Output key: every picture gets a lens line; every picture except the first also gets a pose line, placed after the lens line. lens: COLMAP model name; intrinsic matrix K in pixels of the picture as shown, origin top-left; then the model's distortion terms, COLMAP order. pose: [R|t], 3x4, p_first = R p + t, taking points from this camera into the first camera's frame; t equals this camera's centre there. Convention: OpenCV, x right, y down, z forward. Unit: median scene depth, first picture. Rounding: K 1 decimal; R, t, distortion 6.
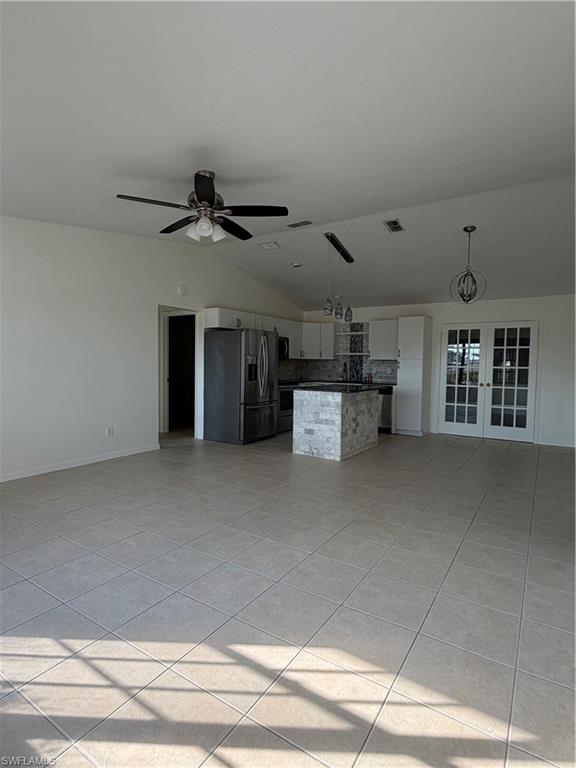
lens RADIAL K [[407.8, 0, 285.8], [0, 407.8, 384.2], [0, 0, 1]] dist [0.000215, 0.000596]
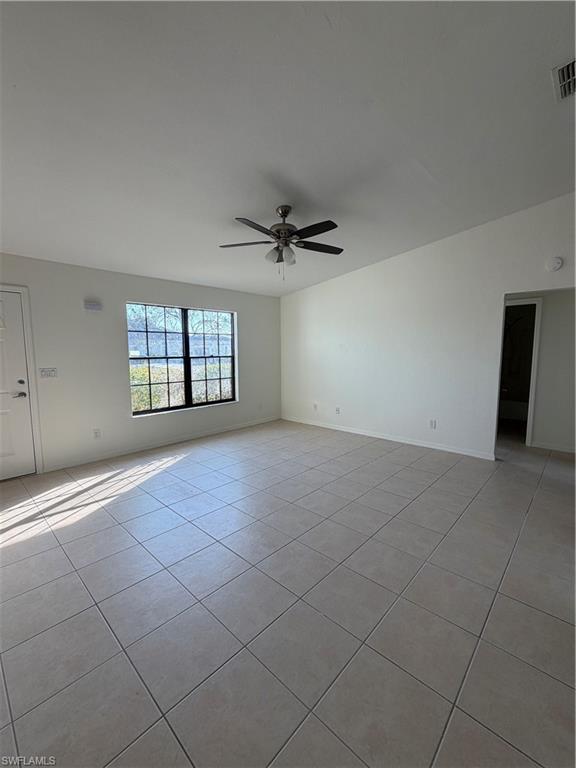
lens RADIAL K [[313.7, 0, 285.0], [0, 313.7, 381.5], [0, 0, 1]] dist [0.001115, 0.000457]
pose [[-0.197687, 0.087490, -0.976353, 1.420756], [-0.042293, 0.994320, 0.097663, -0.183118], [0.979352, 0.060600, -0.192864, 2.415958]]
